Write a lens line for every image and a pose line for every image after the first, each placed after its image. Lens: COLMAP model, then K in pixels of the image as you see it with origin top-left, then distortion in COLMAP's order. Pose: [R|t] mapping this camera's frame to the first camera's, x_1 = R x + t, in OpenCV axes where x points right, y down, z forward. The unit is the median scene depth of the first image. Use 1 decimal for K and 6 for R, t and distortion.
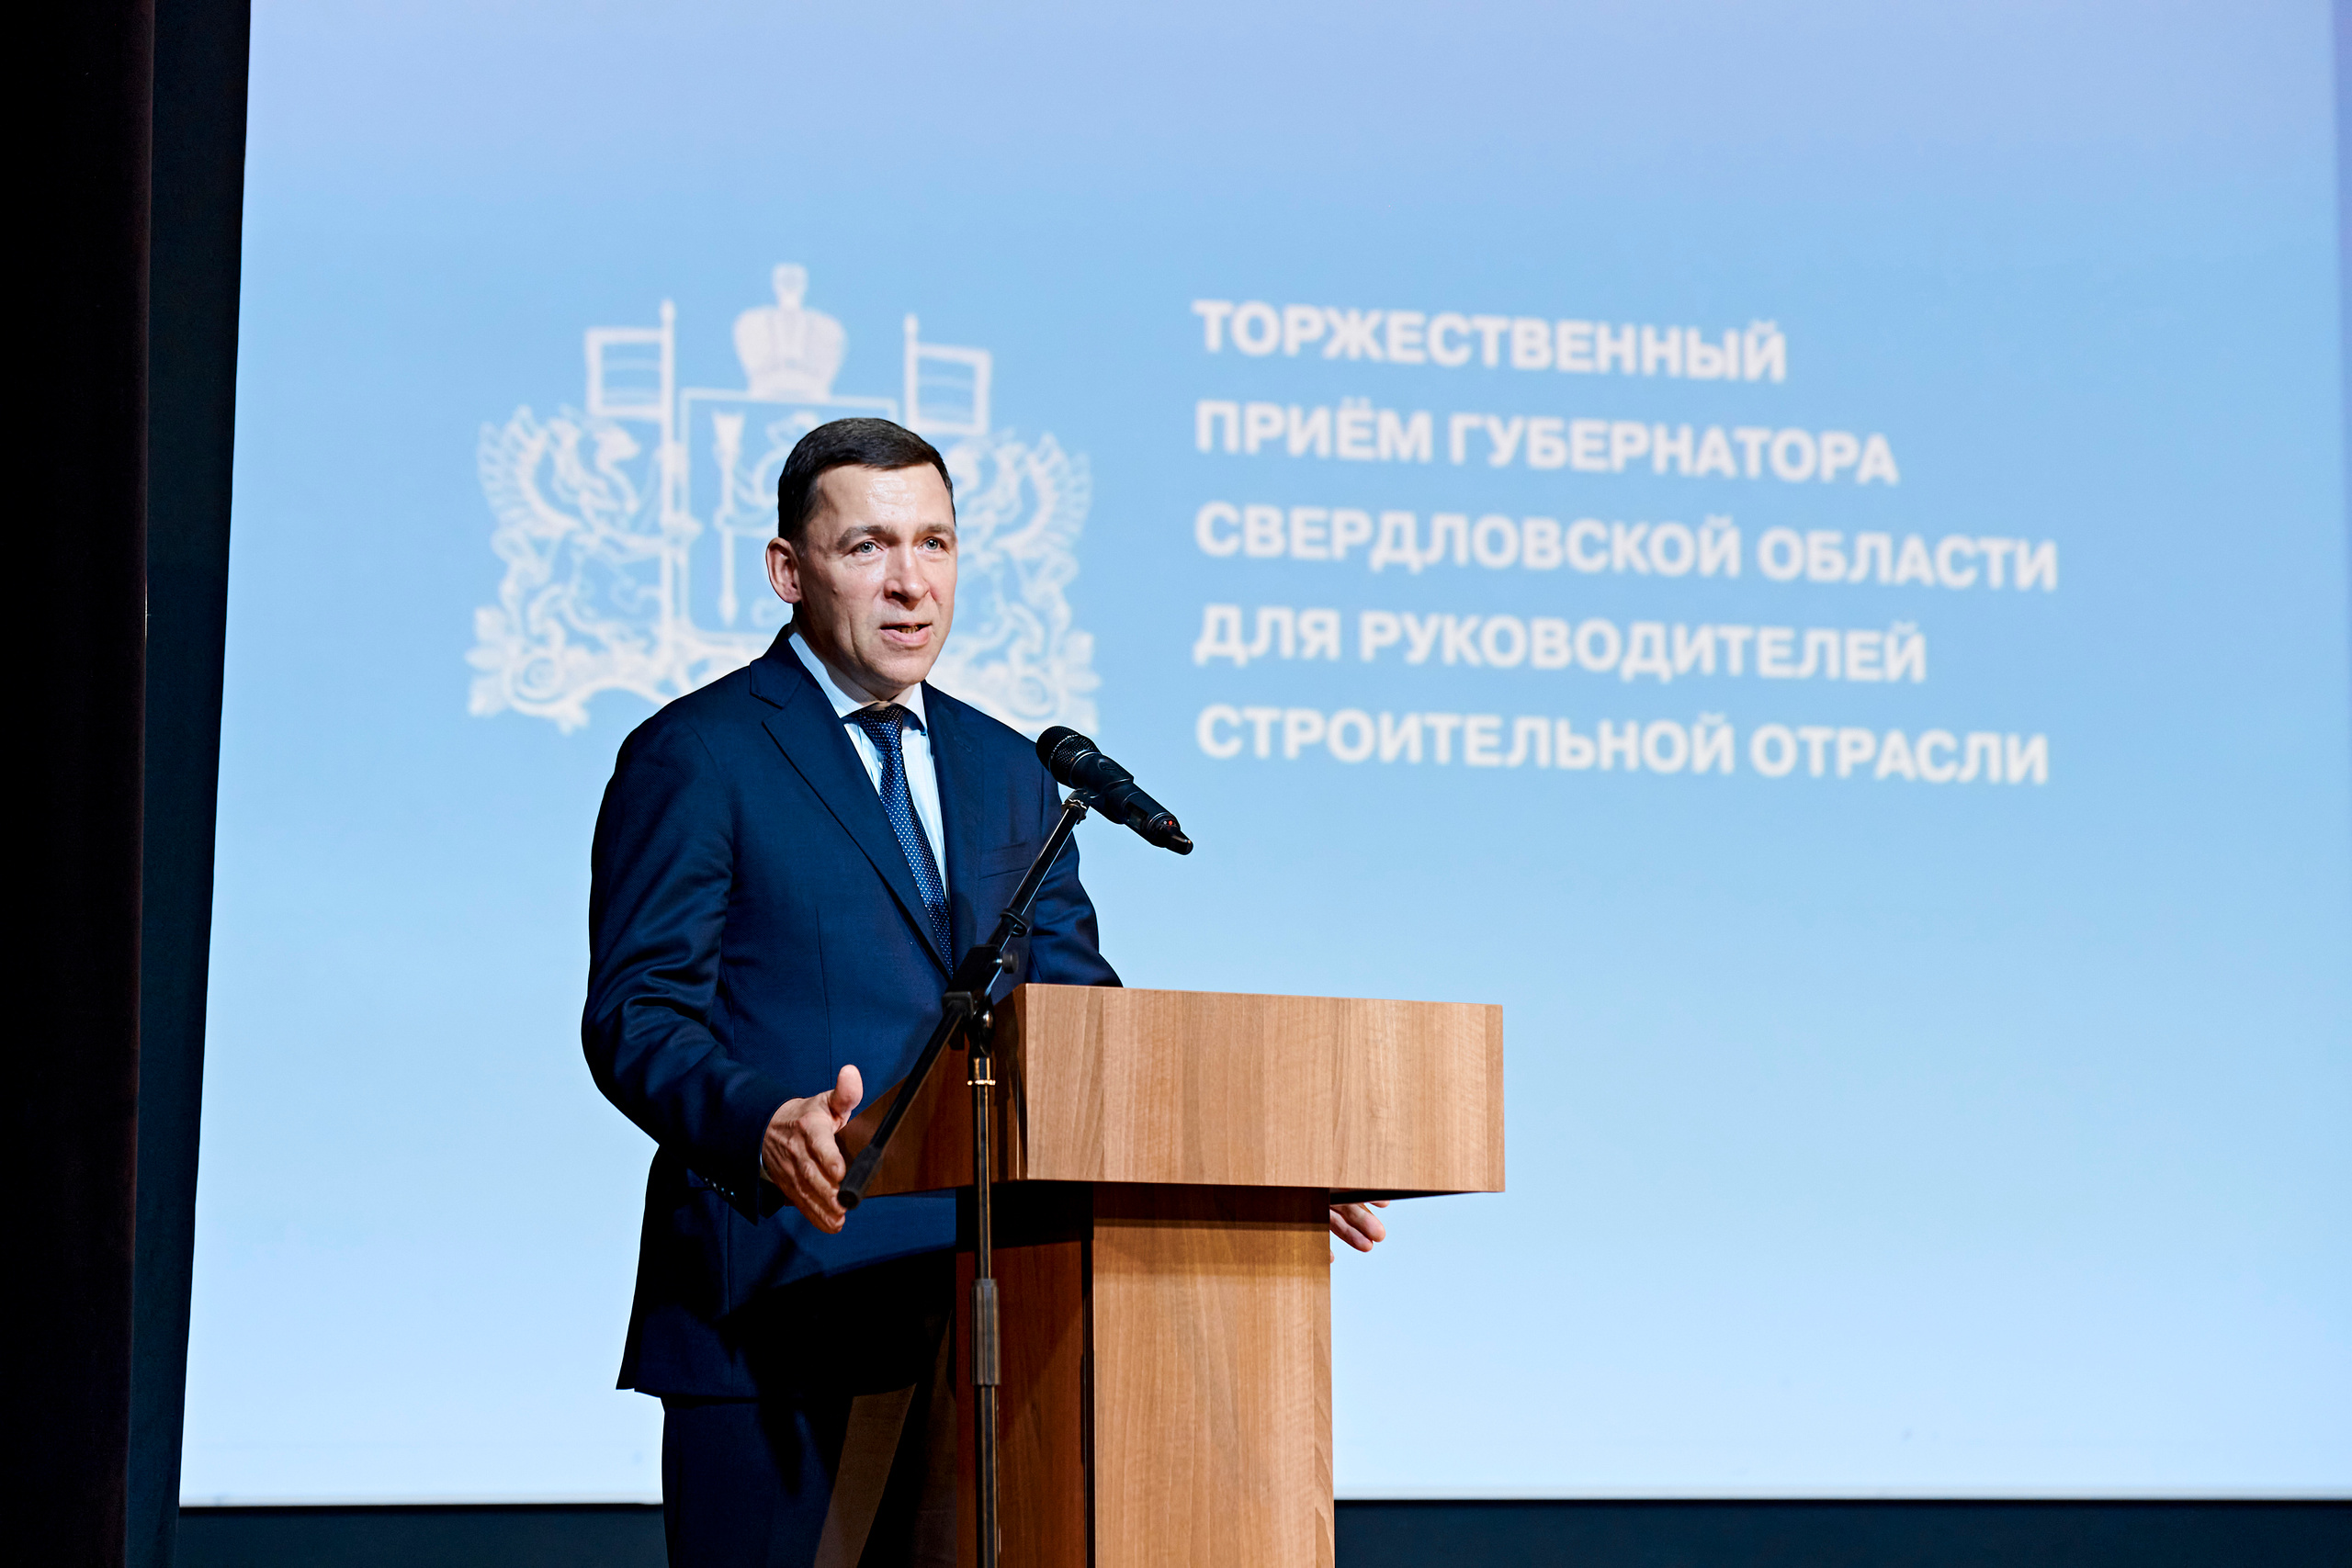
lens RADIAL K [[6458.4, 0, 1181.8], [0, 6458.4, 776.4], [0, 0, 1]] dist [0.266143, 0.000000]
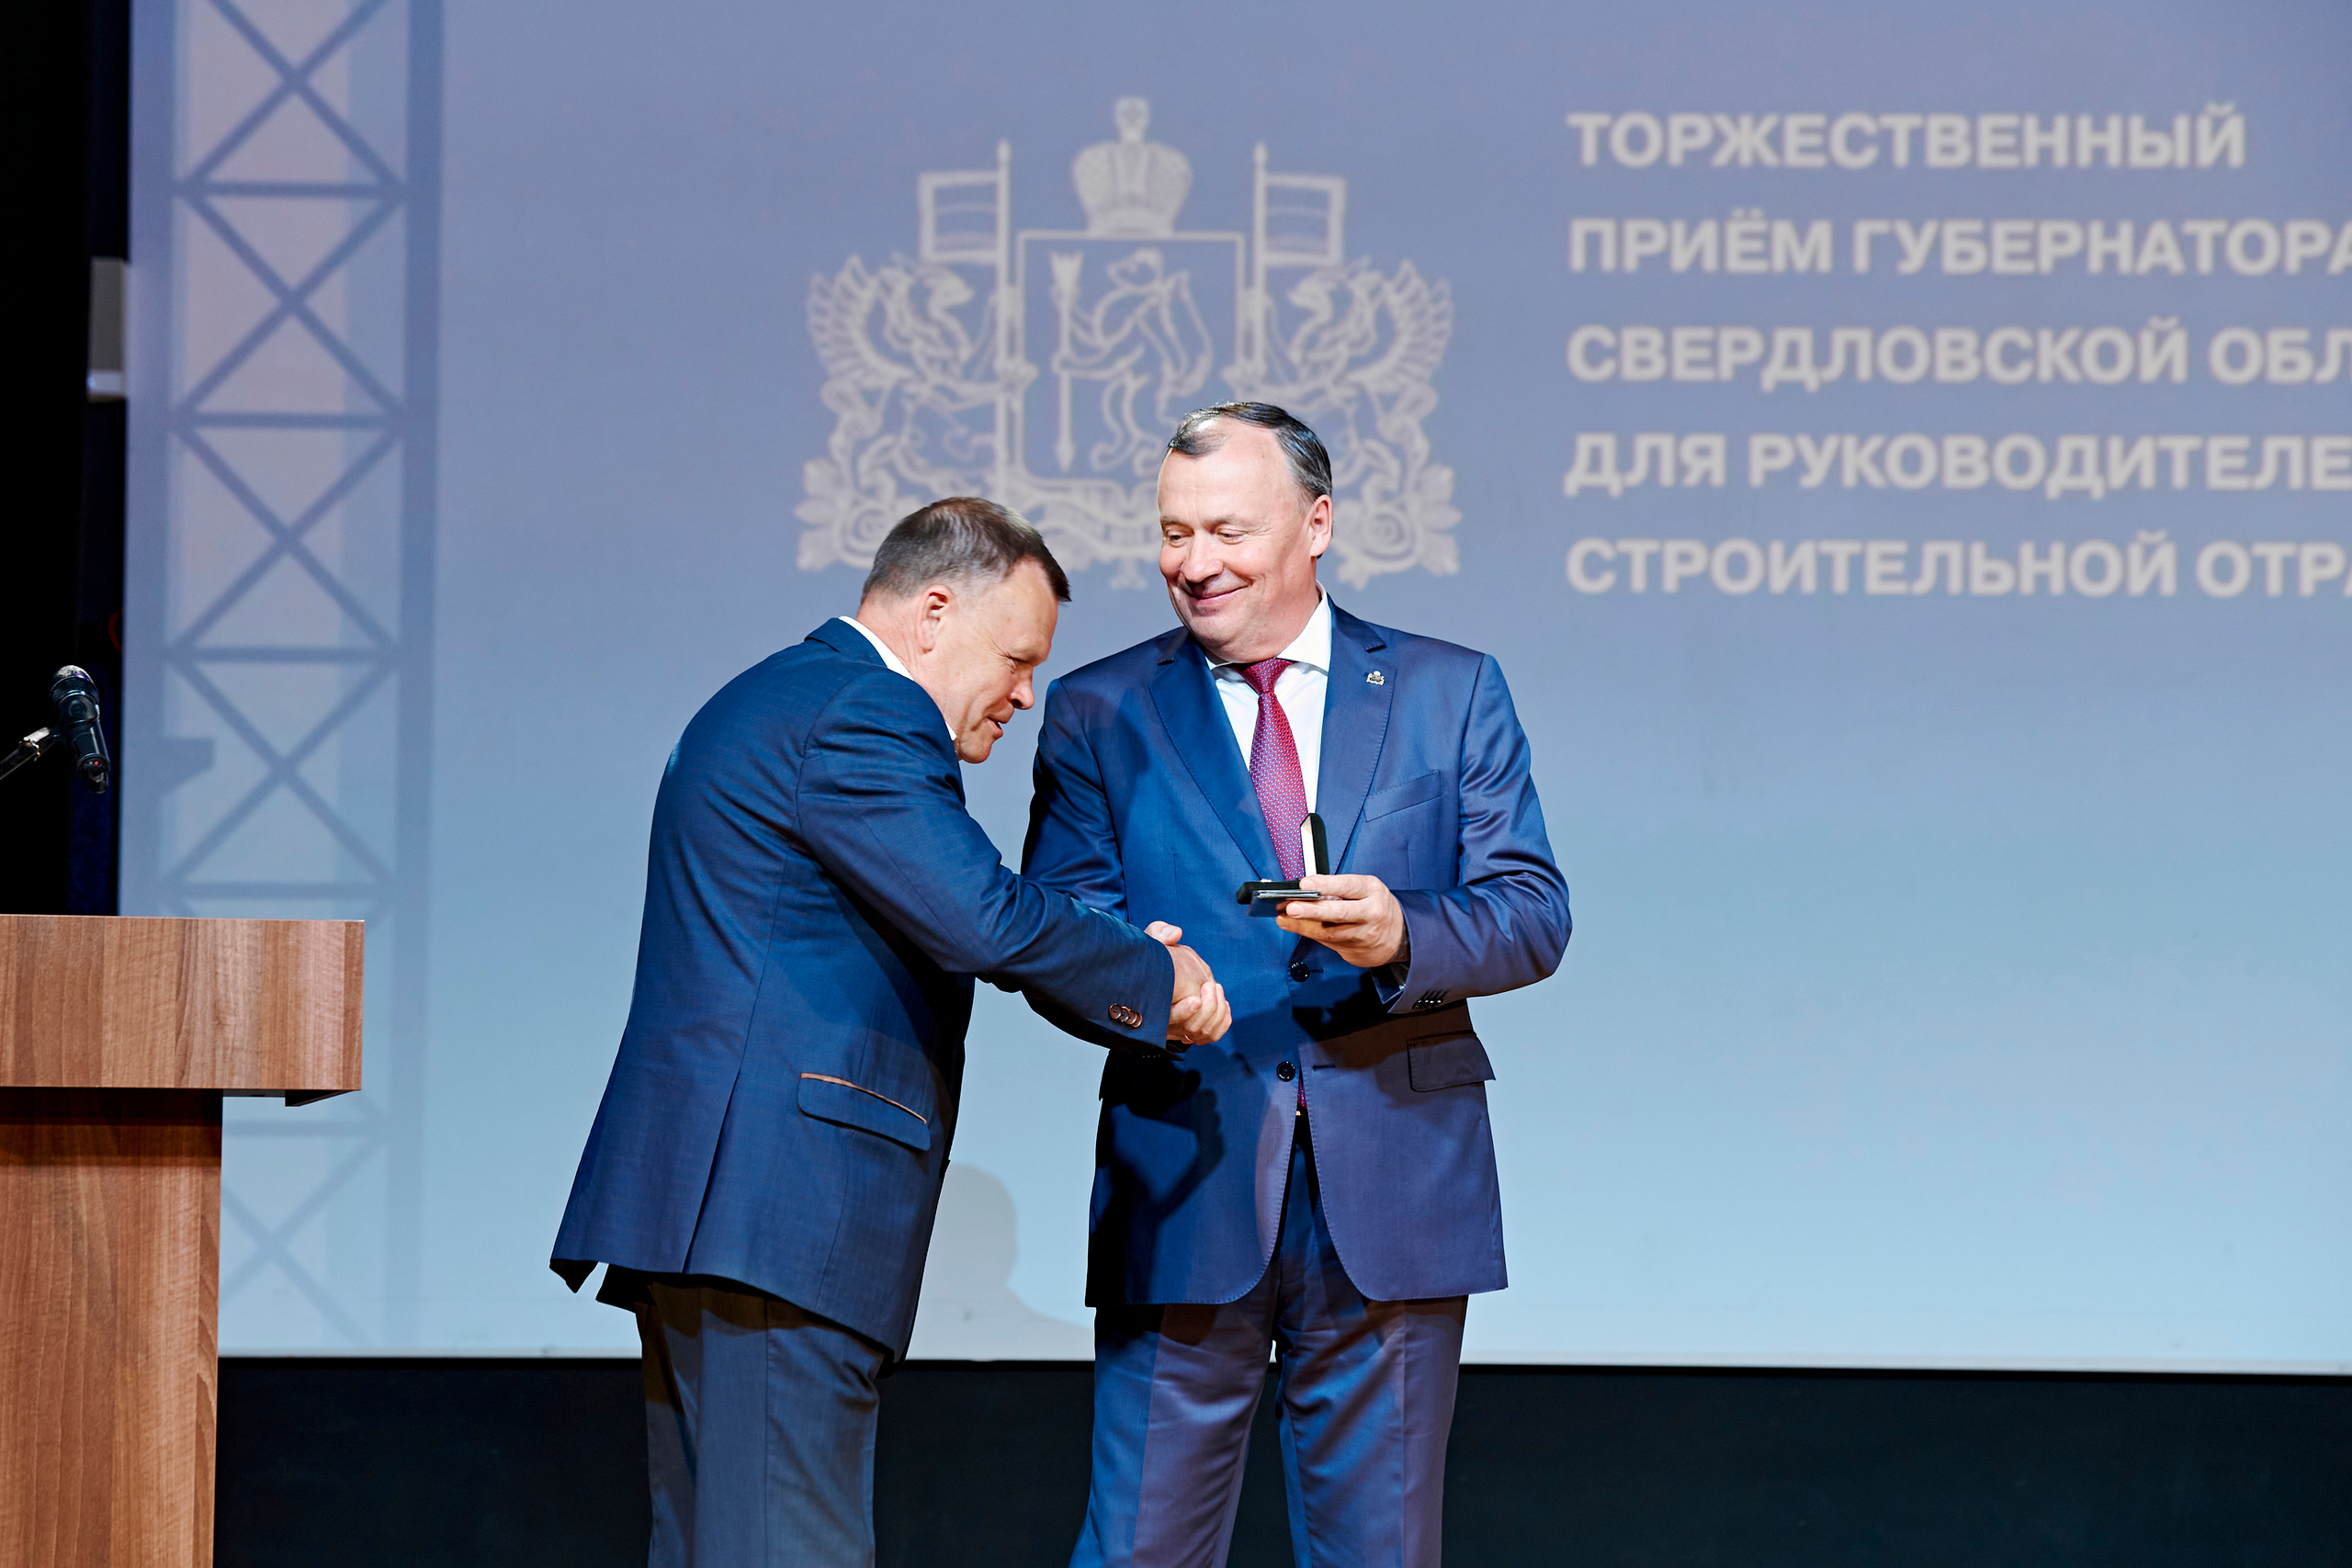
lens RADIAL K [[7705.6, 0, 1162.1], [0, 7705.6, 757.7], [0, 0, 1]] dist [0.495515, 0.000000]
pose [[0.954833, -0.012911, -0.296862, 0.282411], [0.022992, 0.999270, 0.030495, -0.014781], [0.296252, -0.035943, 0.954433, -0.111116]]
